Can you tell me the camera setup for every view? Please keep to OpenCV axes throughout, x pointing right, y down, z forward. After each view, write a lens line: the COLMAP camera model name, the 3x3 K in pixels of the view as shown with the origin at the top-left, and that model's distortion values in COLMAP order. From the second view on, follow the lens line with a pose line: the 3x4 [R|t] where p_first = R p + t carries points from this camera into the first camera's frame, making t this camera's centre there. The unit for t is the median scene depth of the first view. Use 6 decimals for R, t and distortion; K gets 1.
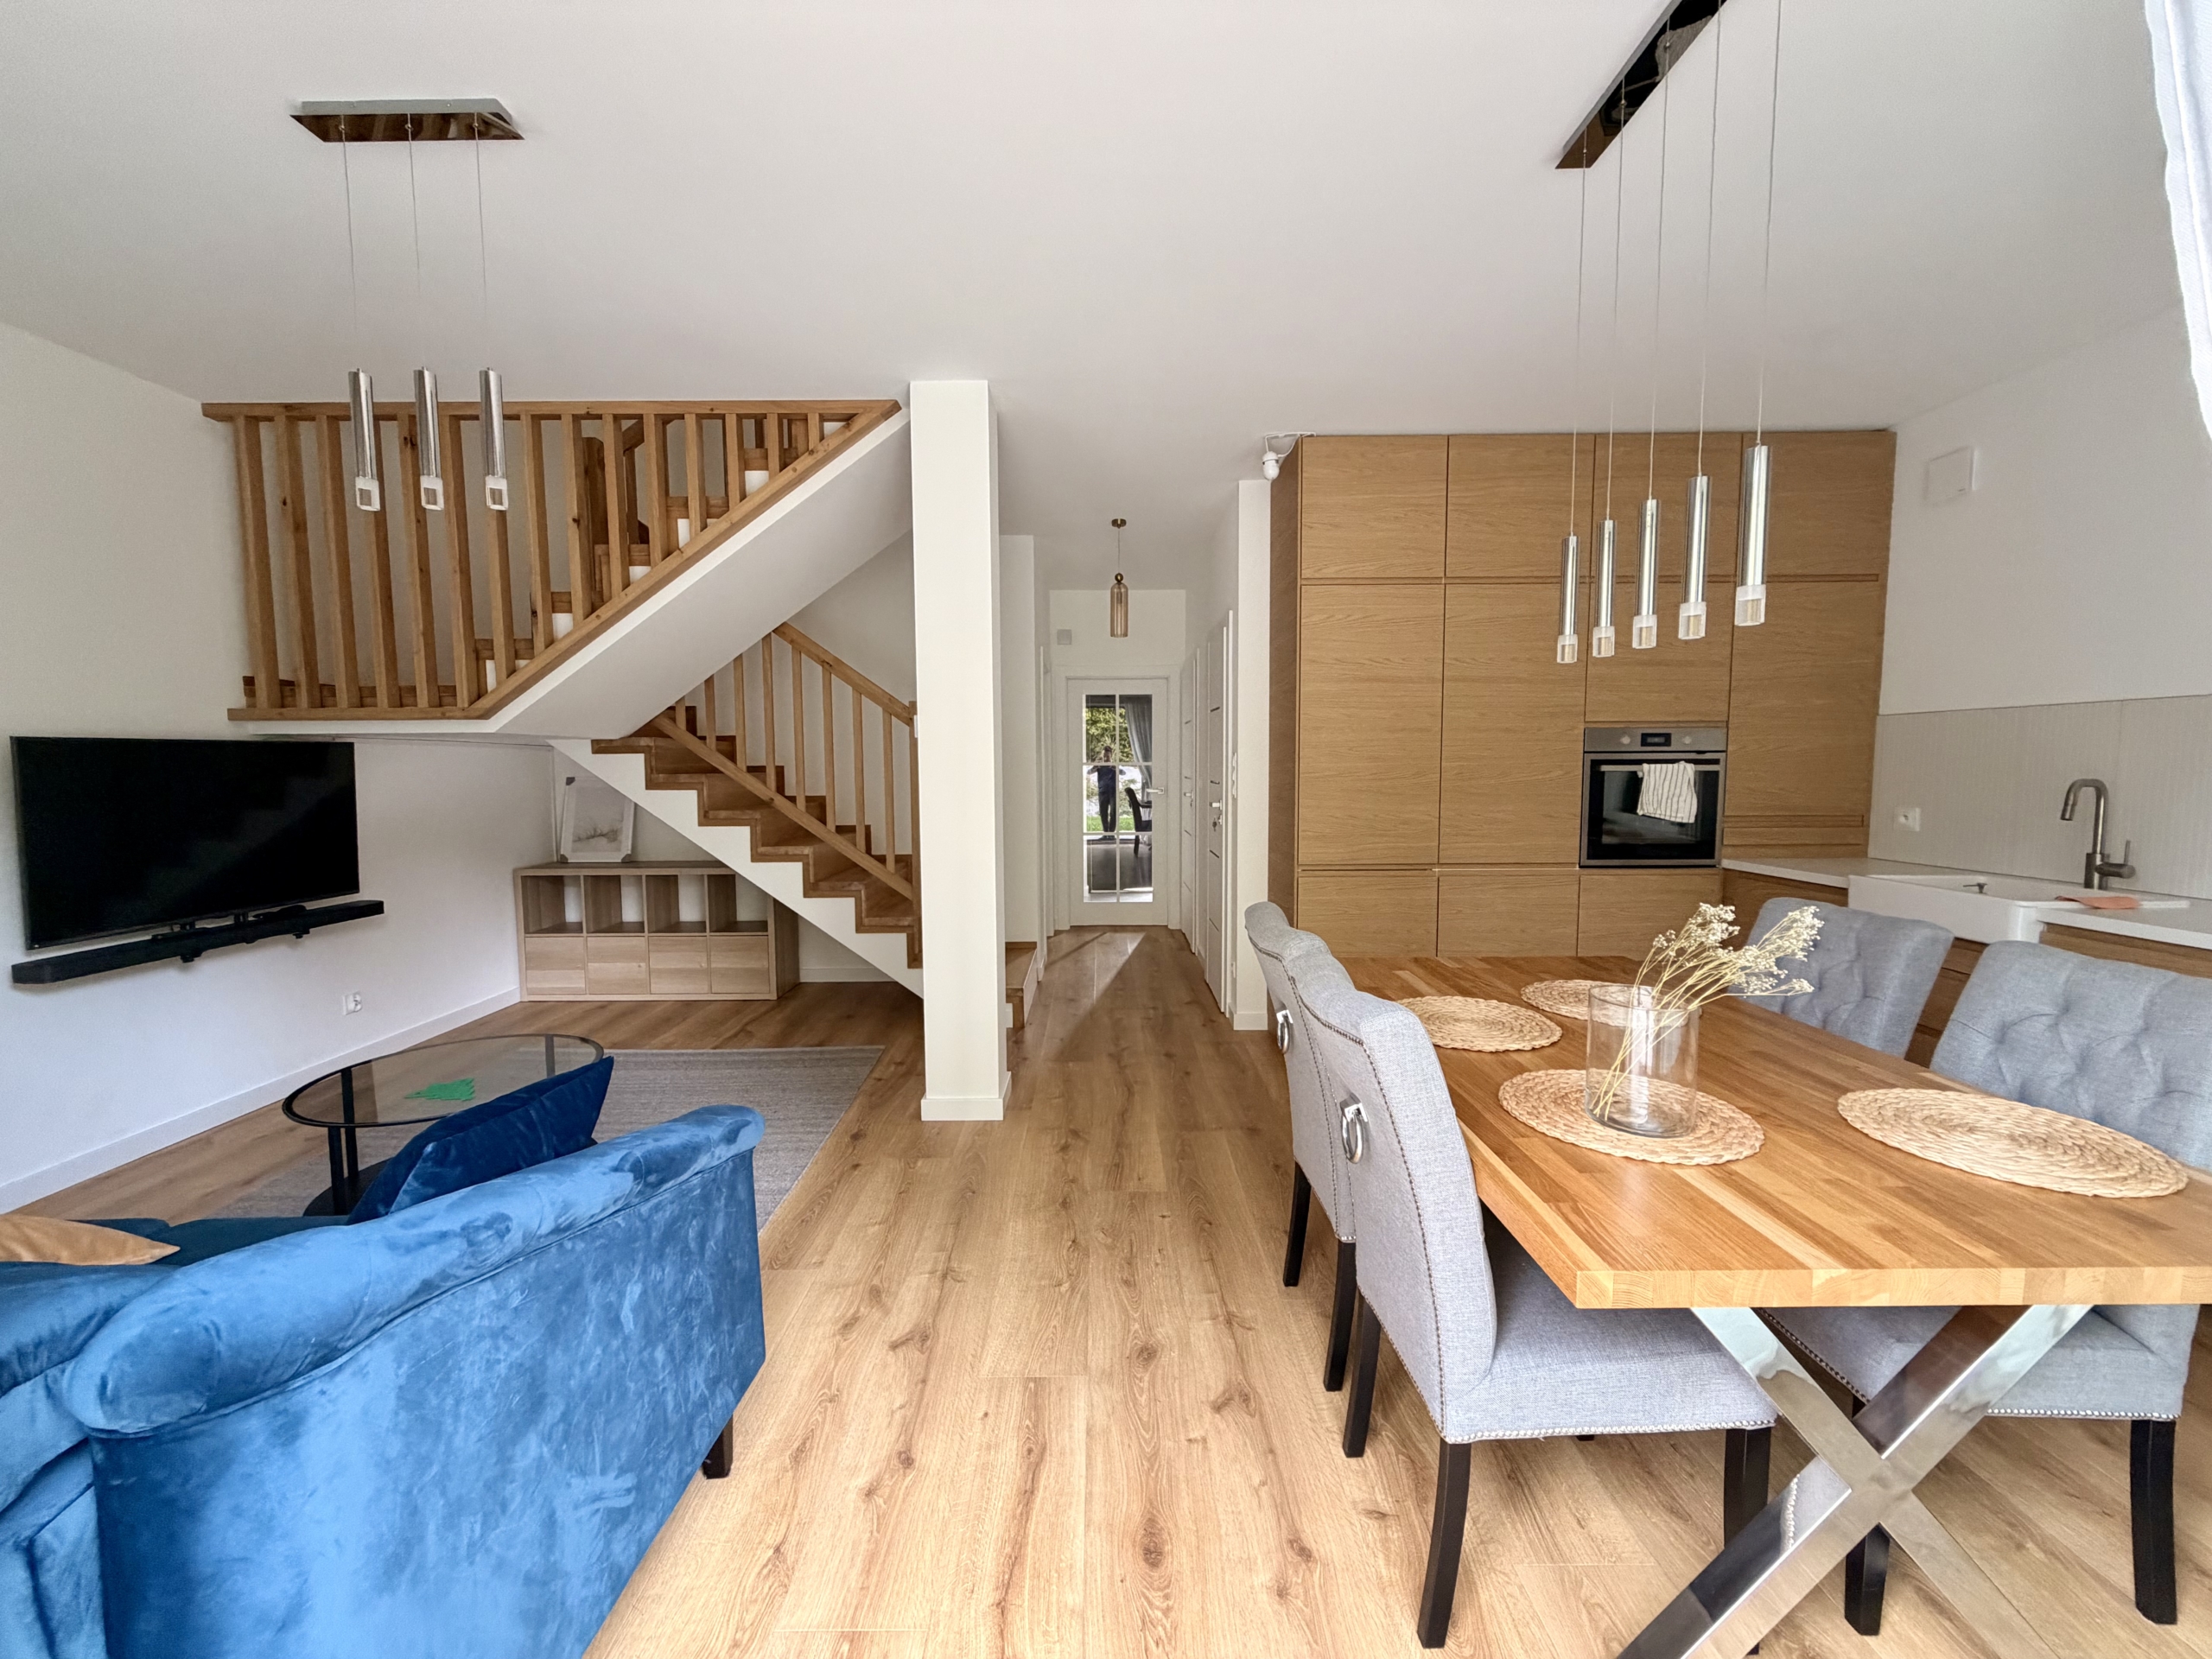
lens RADIAL K [[878.3, 0, 1092.7], [0, 878.3, 832.7], [0, 0, 1]] dist [-0.001531, 0.000136]
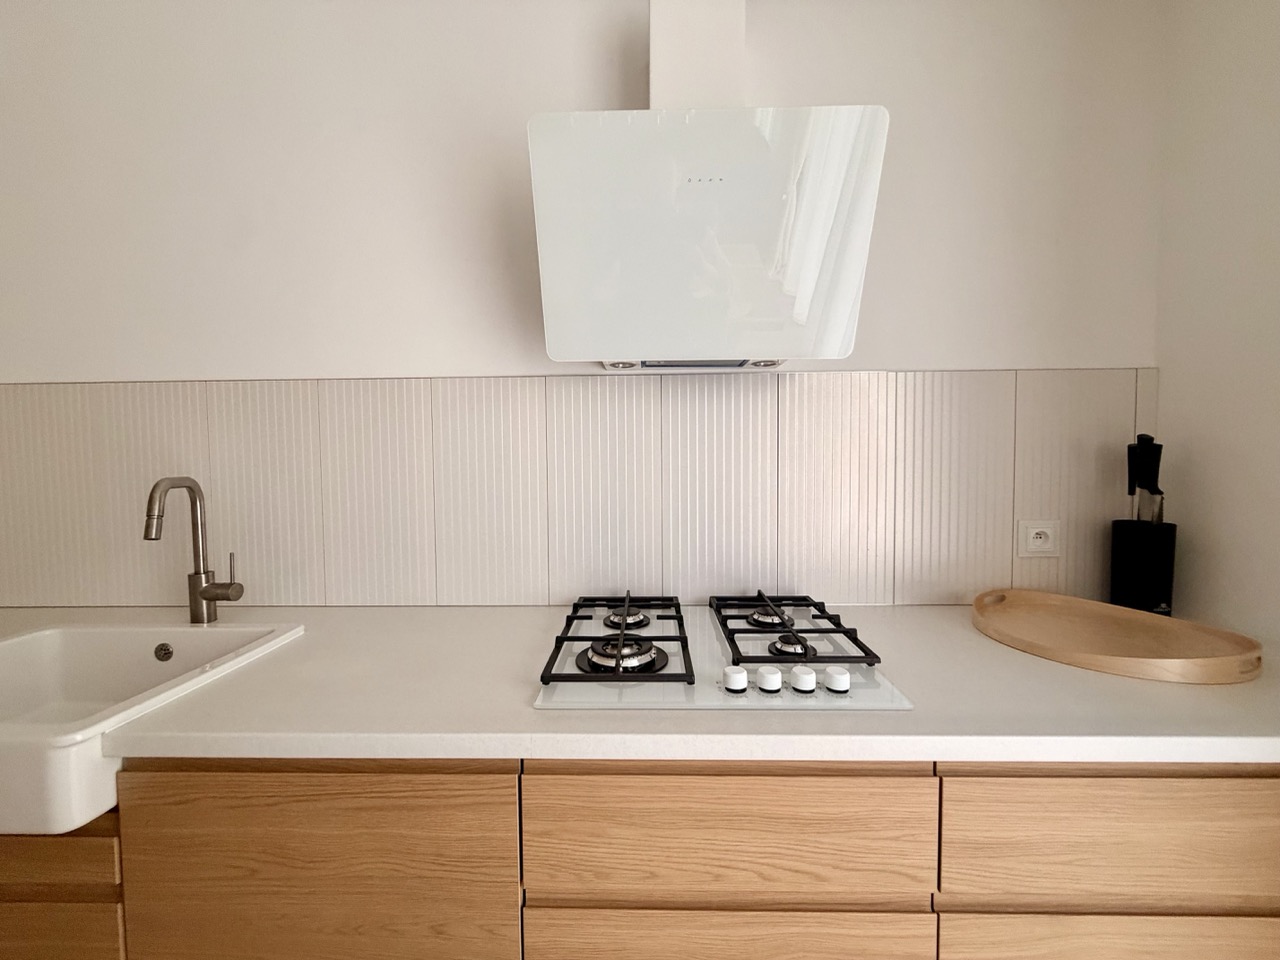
lens RADIAL K [[508.3, 0, 629.4], [0, 508.3, 485.7], [0, 0, 1]] dist [-0.001531, 0.000136]
pose [[0.028892, -0.045565, 0.998543, 0.535070], [0.083006, 0.995620, 0.043030, -0.030240], [-0.996130, 0.081642, 0.032548, 0.452383]]
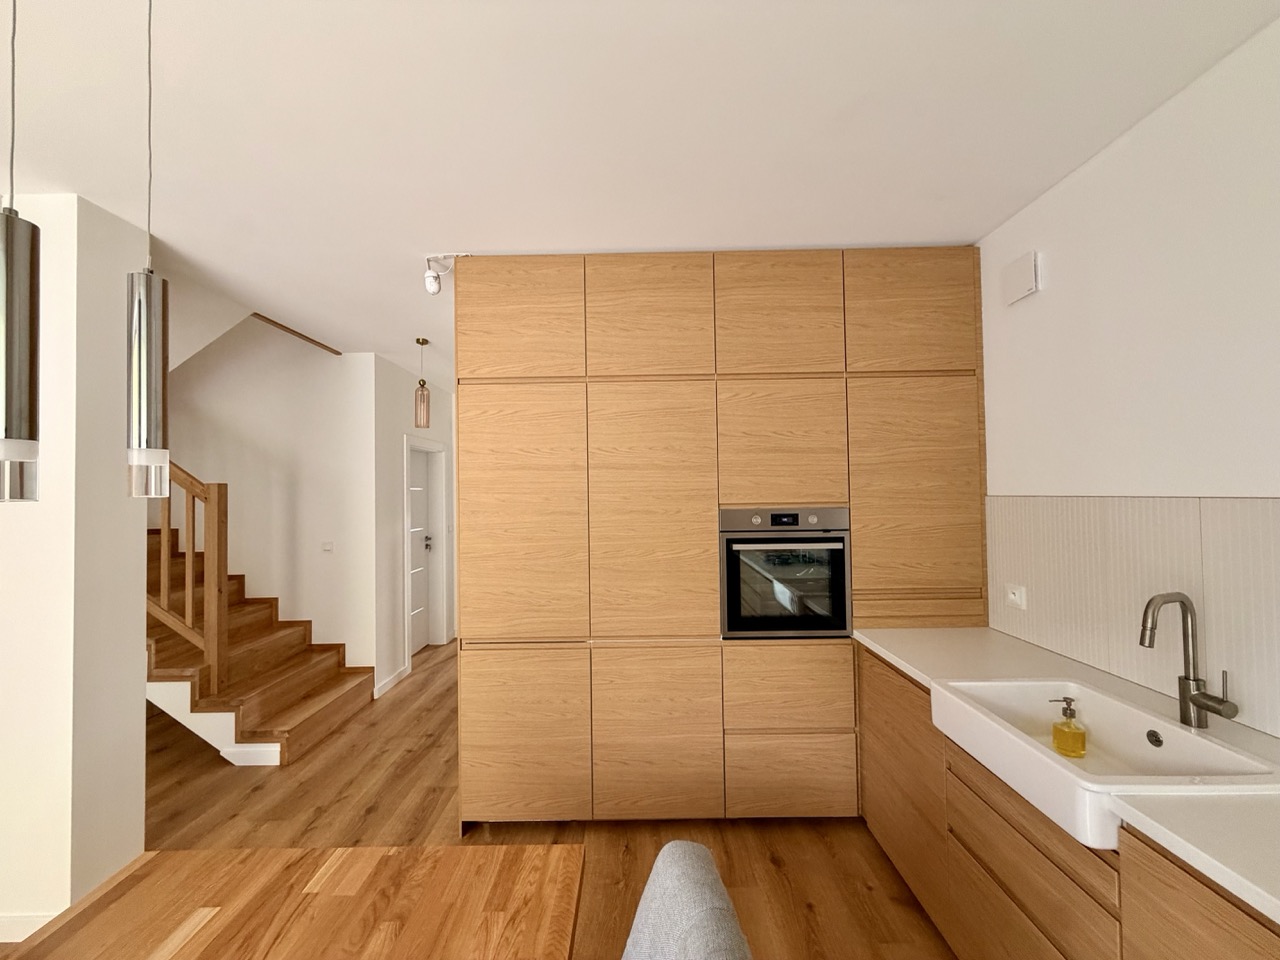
lens RADIAL K [[508.3, 0, 634.2], [0, 508.3, 483.3], [0, 0, 1]] dist [-0.001531, 0.000136]
pose [[0.999948, -0.010193, 0.000171, 0.457041], [0.010160, 0.994977, -0.099587, -0.090342], [0.000845, 0.099583, 0.995029, 0.369837]]
